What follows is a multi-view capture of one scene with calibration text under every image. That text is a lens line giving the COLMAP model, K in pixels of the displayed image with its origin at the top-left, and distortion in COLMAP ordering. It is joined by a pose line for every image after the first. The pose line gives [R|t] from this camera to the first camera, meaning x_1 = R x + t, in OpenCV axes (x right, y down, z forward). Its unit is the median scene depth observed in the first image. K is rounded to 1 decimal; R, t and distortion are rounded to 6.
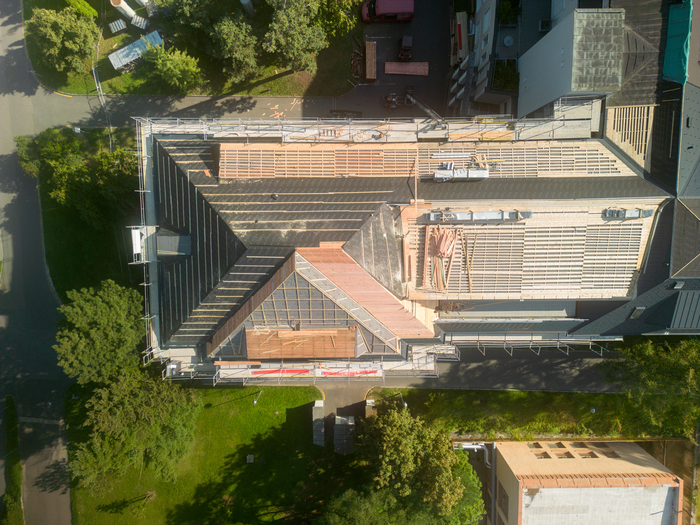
lens RADIAL K [[494.5, 0, 350.0], [0, 494.5, 262.5], [0, 0, 1]] dist [0.026992, -0.002568]
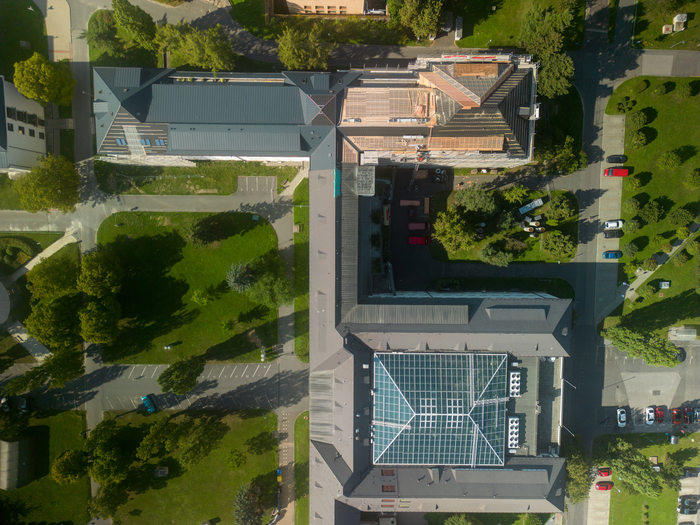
lens RADIAL K [[498.8, 0, 346.9], [0, 498.8, 268.8], [0, 0, 1]] dist [0.040756, -0.002410]
pose [[-0.999731, -0.007418, -0.021977, 0.594406], [0.011786, -0.978519, -0.205821, -0.300344], [-0.019978, -0.206025, 0.978343, -1.659817]]
